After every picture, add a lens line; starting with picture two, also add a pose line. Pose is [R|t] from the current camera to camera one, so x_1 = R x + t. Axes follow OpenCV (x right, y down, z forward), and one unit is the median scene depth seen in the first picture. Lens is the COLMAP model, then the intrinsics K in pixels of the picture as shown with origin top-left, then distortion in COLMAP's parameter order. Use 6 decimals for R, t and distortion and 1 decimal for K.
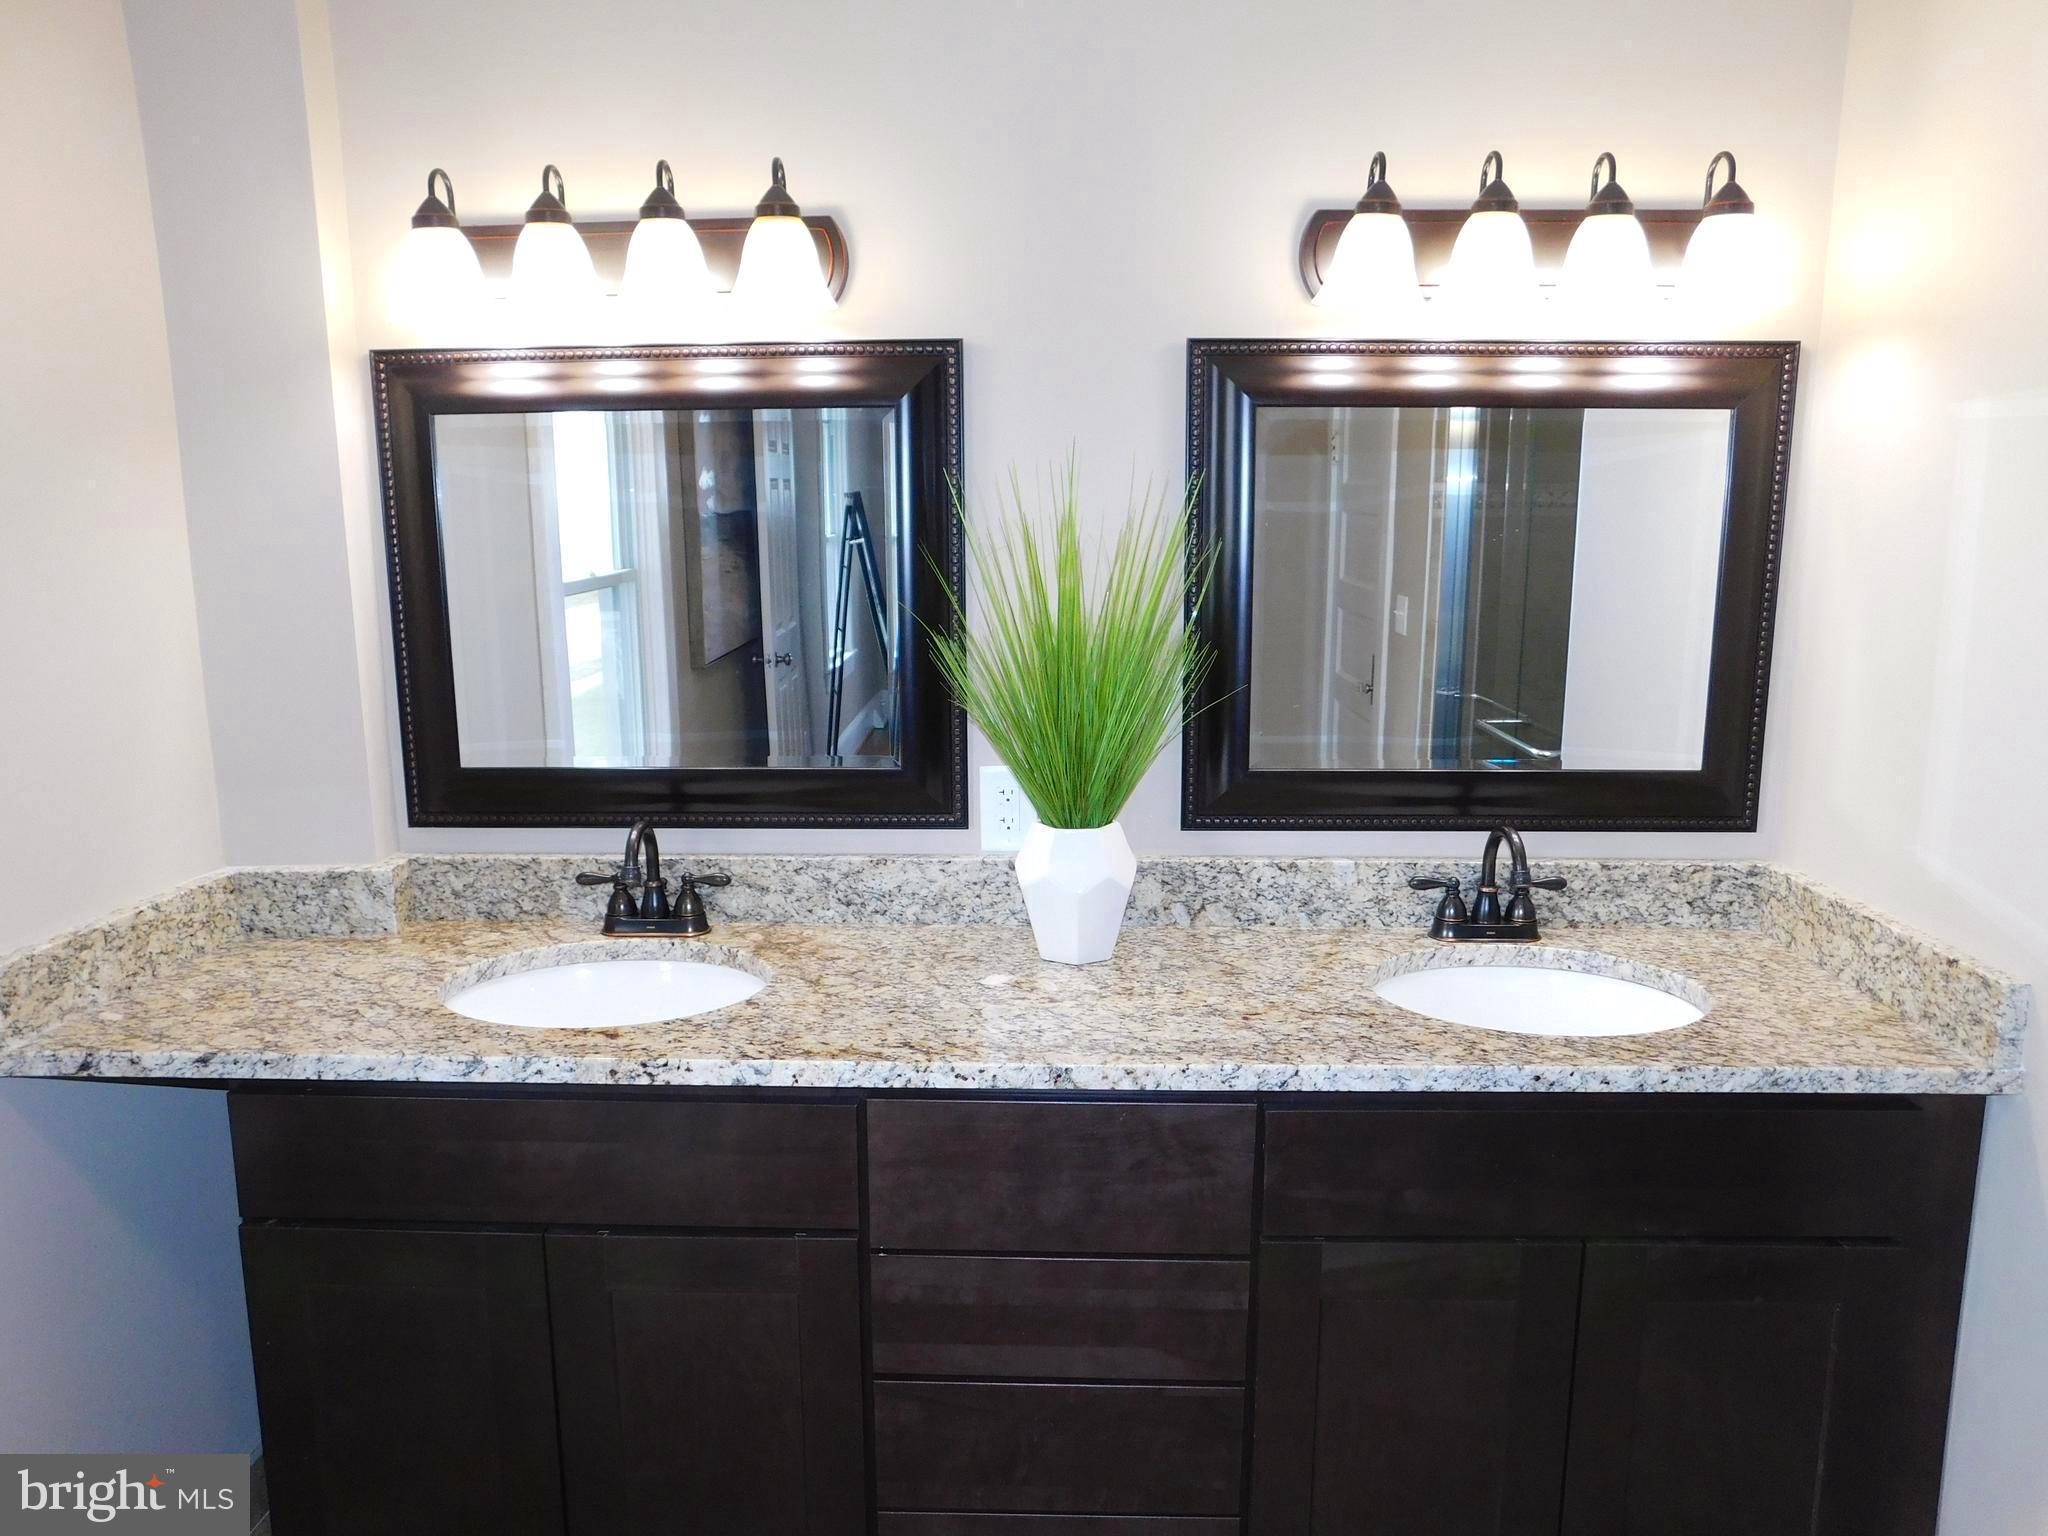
lens RADIAL K [[1428.6, 0, 1032.7], [0, 1428.6, 764.7], [0, 0, 1]] dist [-0.046277, 0.038765]
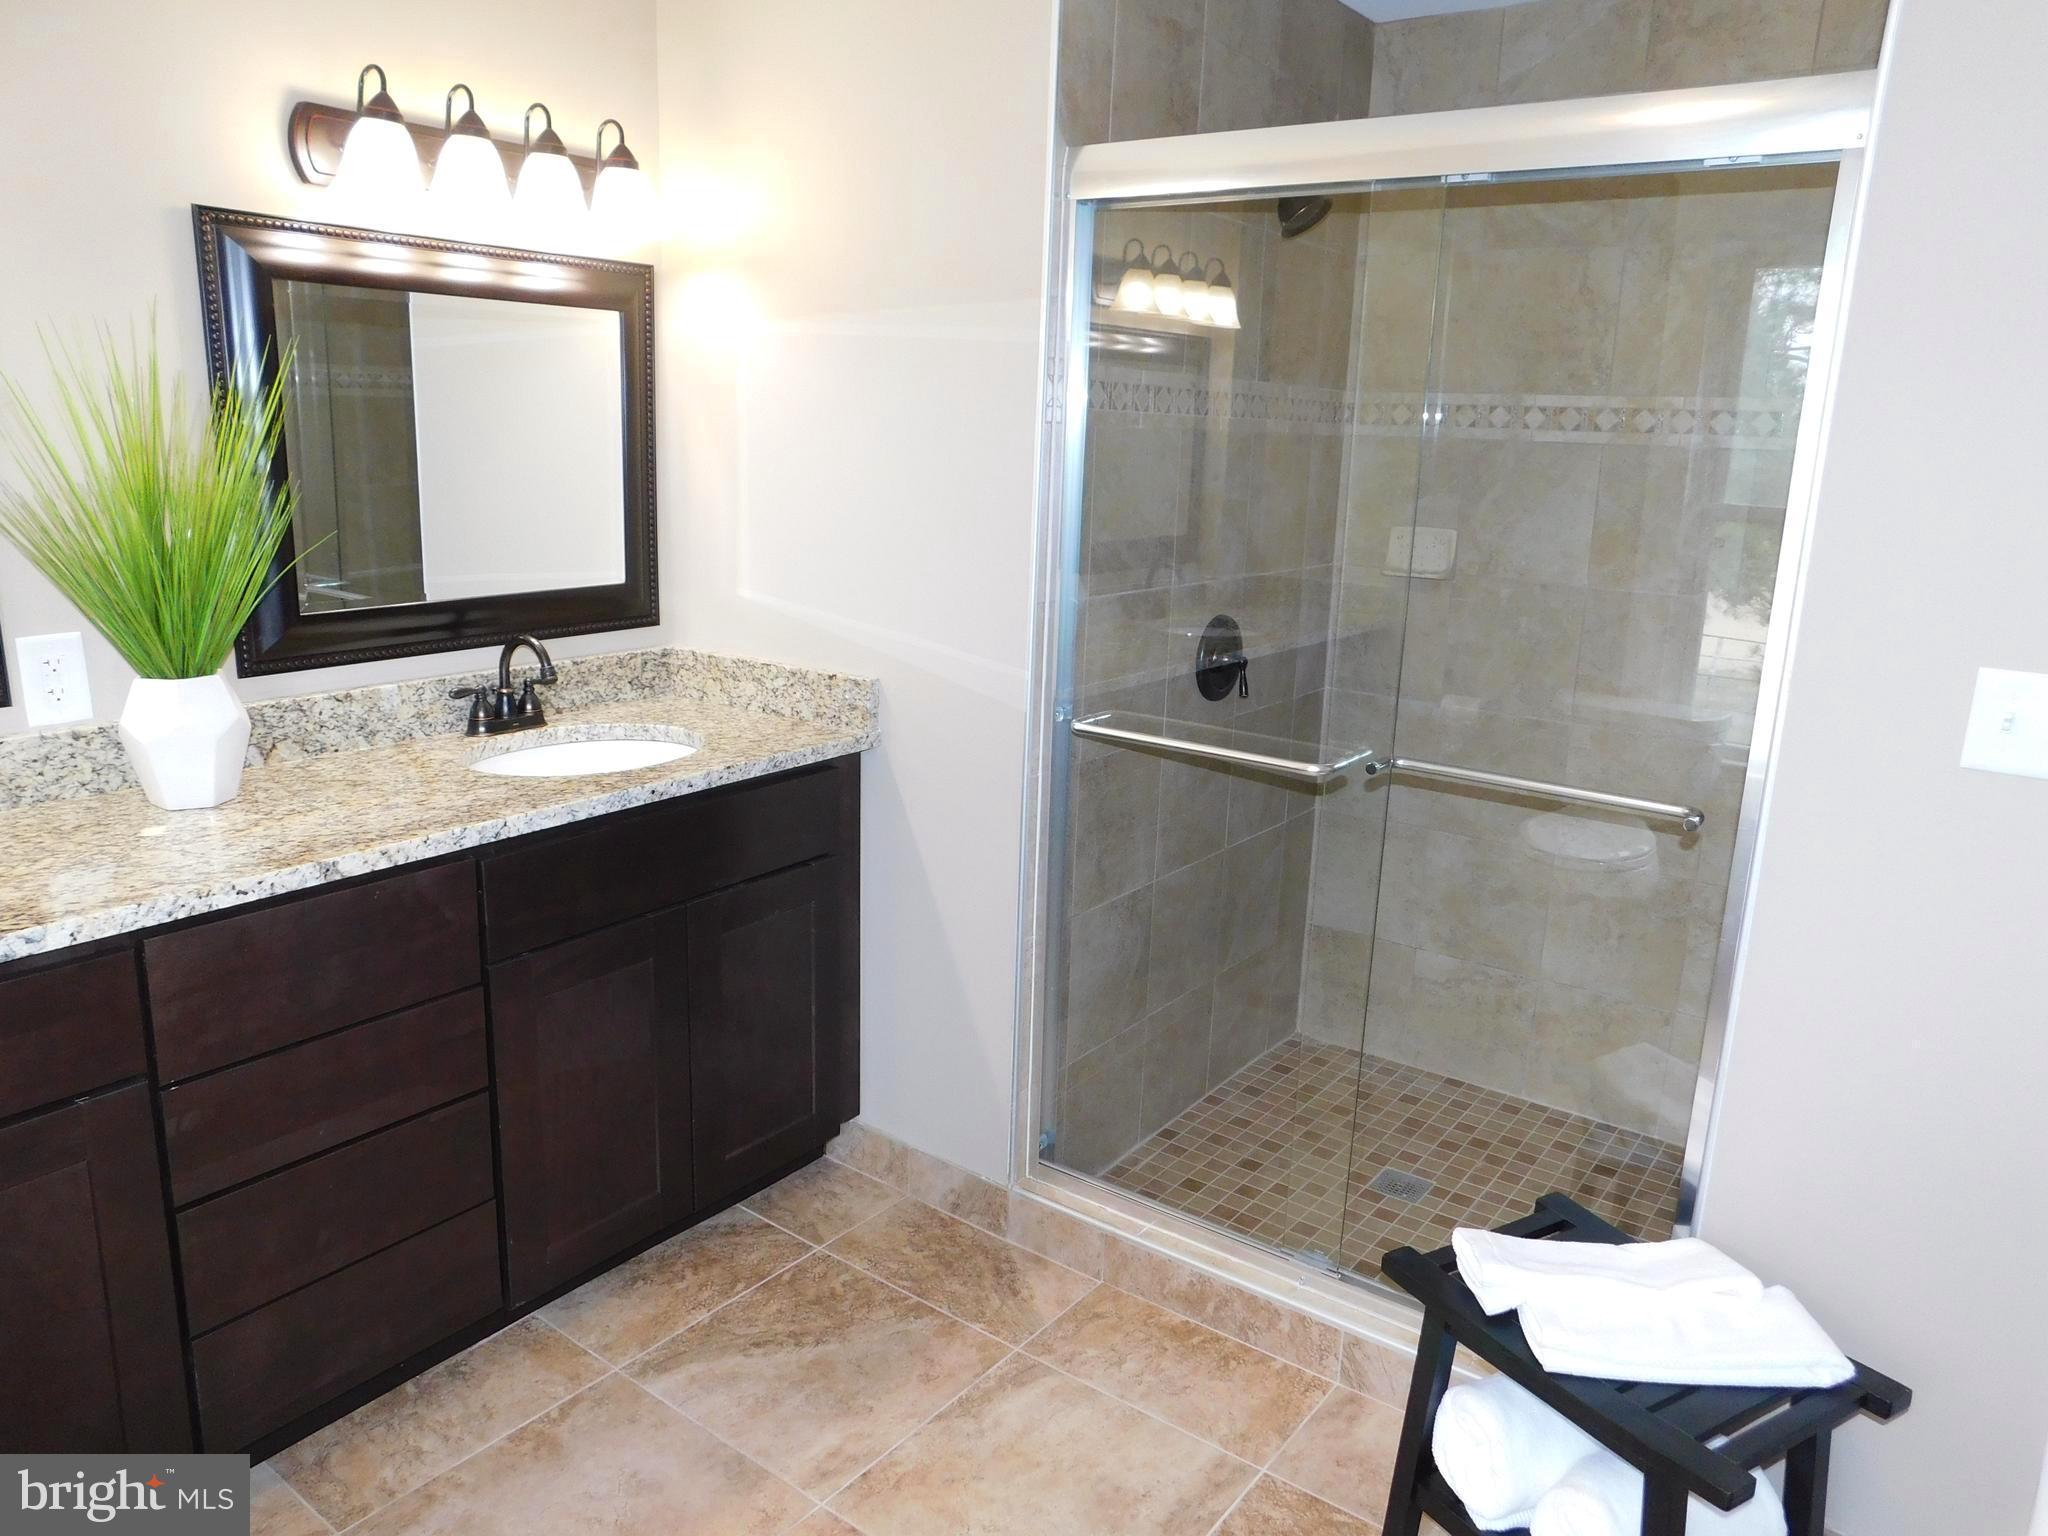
lens RADIAL K [[1428.6, 0, 1030.2], [0, 1428.6, 768.7], [0, 0, 1]] dist [-0.046277, 0.038765]
pose [[0.554978, -0.178040, 0.812589, -0.485996], [0.115467, 0.983859, 0.136704, 0.040572], [-0.823812, 0.017959, 0.566578, -0.090915]]
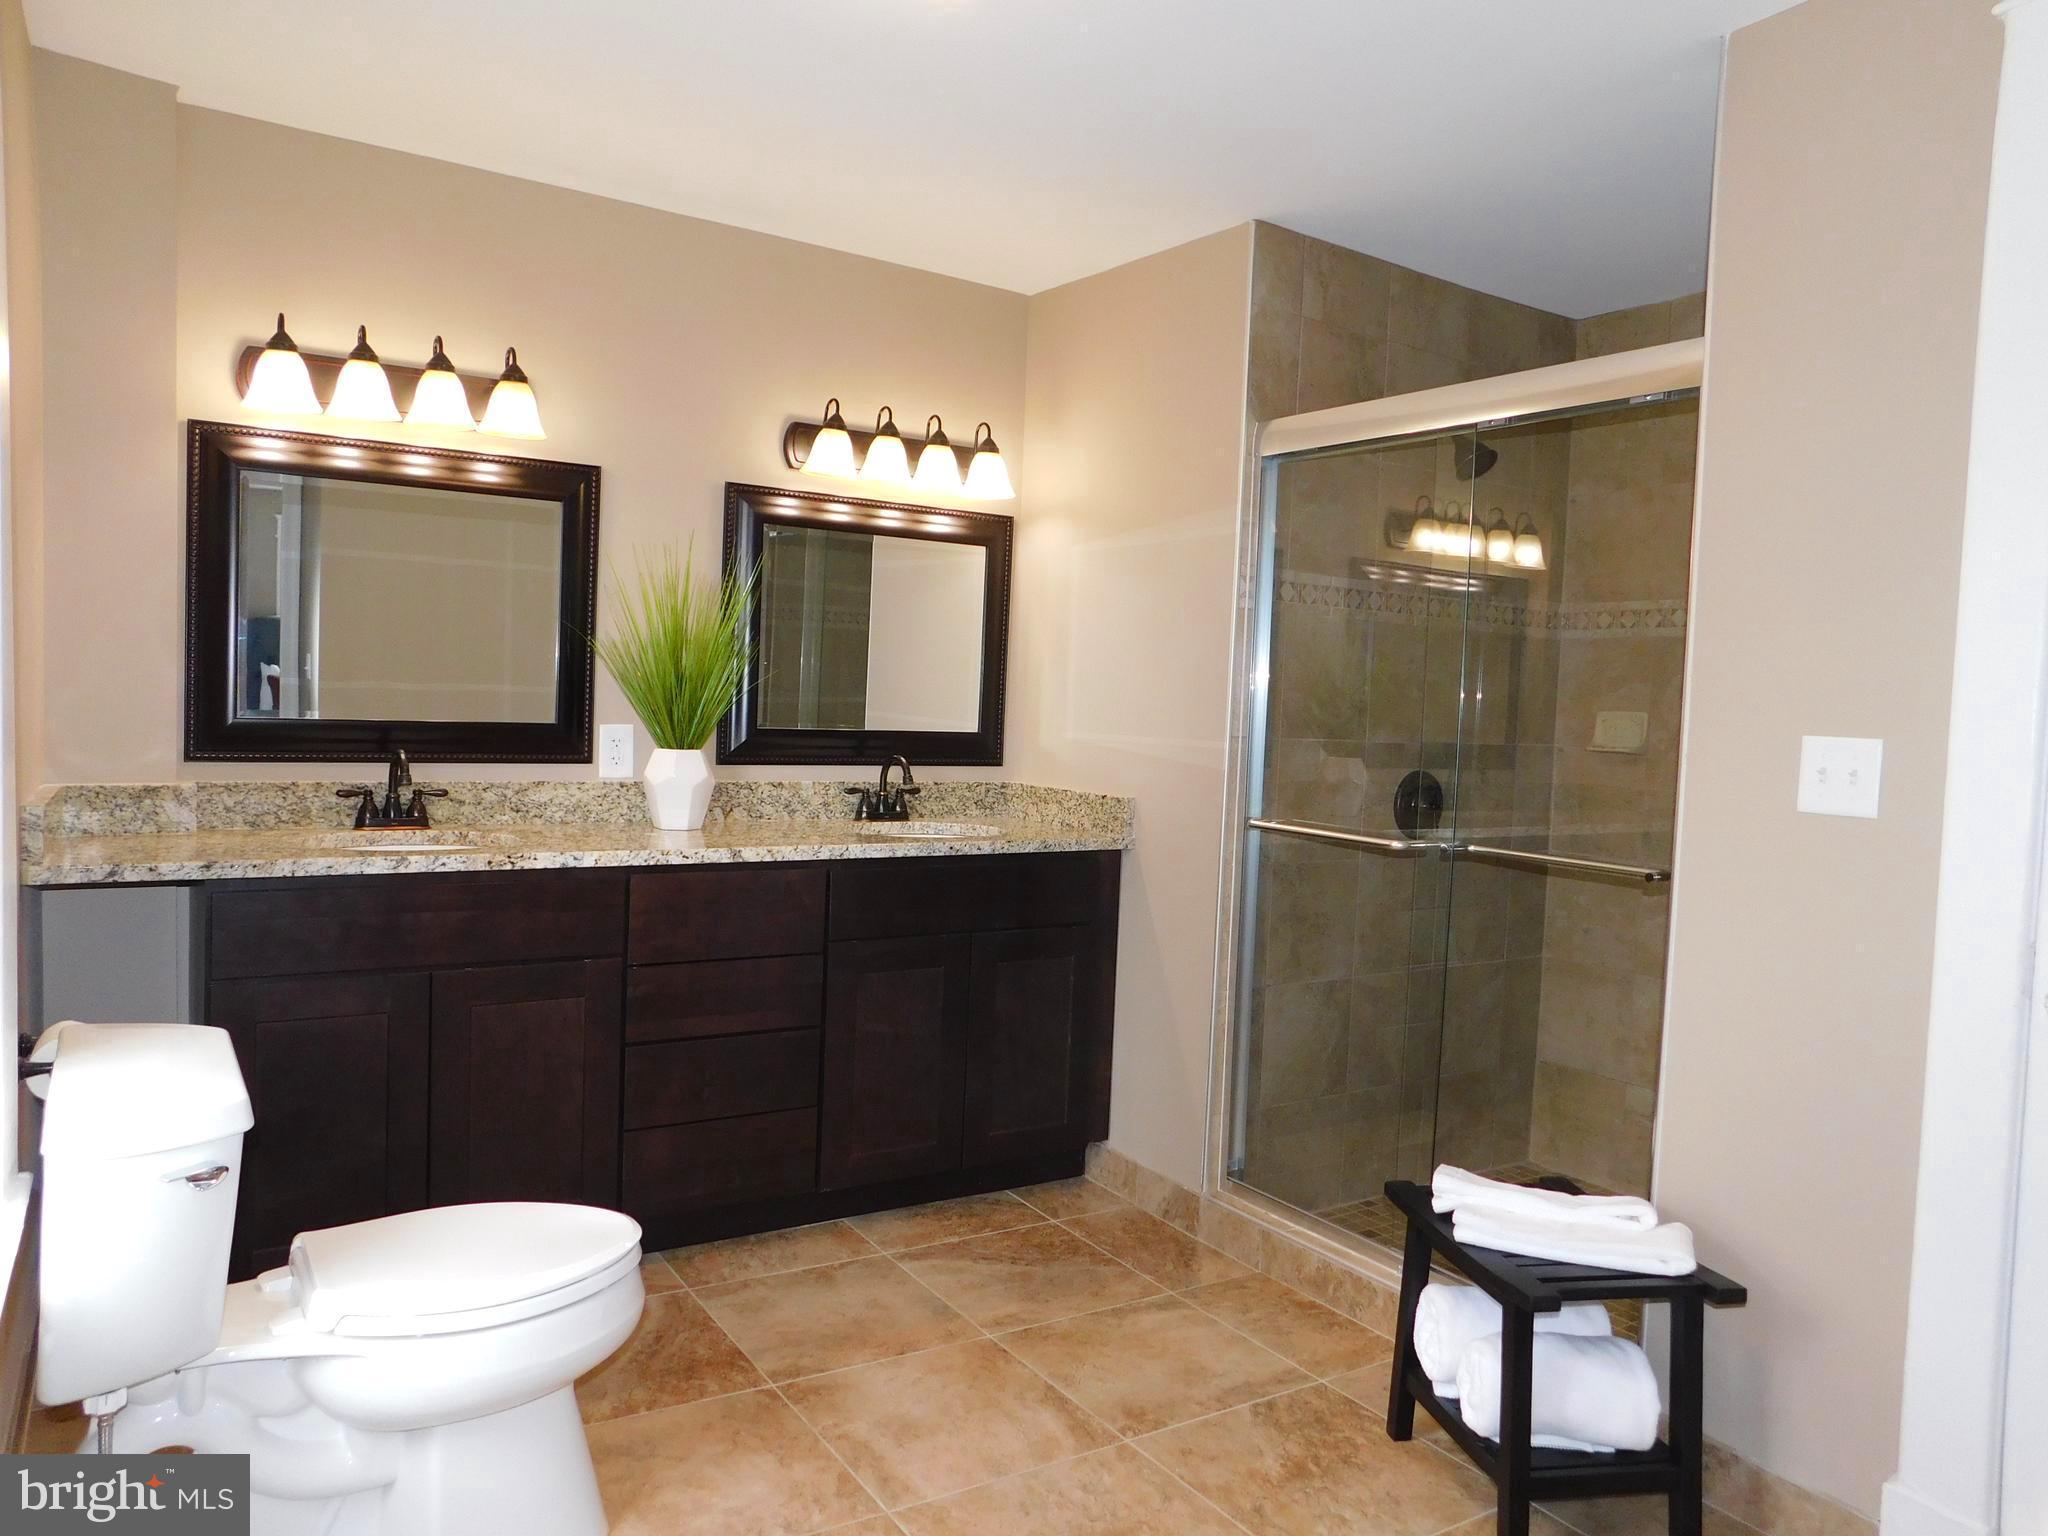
lens RADIAL K [[1428.6, 0, 1034.4], [0, 1428.6, 773.7], [0, 0, 1]] dist [-0.046277, 0.038765]
pose [[0.810712, 0.001604, 0.585442, -0.644701], [0.062753, 0.993997, -0.089623, 0.257572], [-0.582072, 0.109397, 0.805745, -0.641522]]
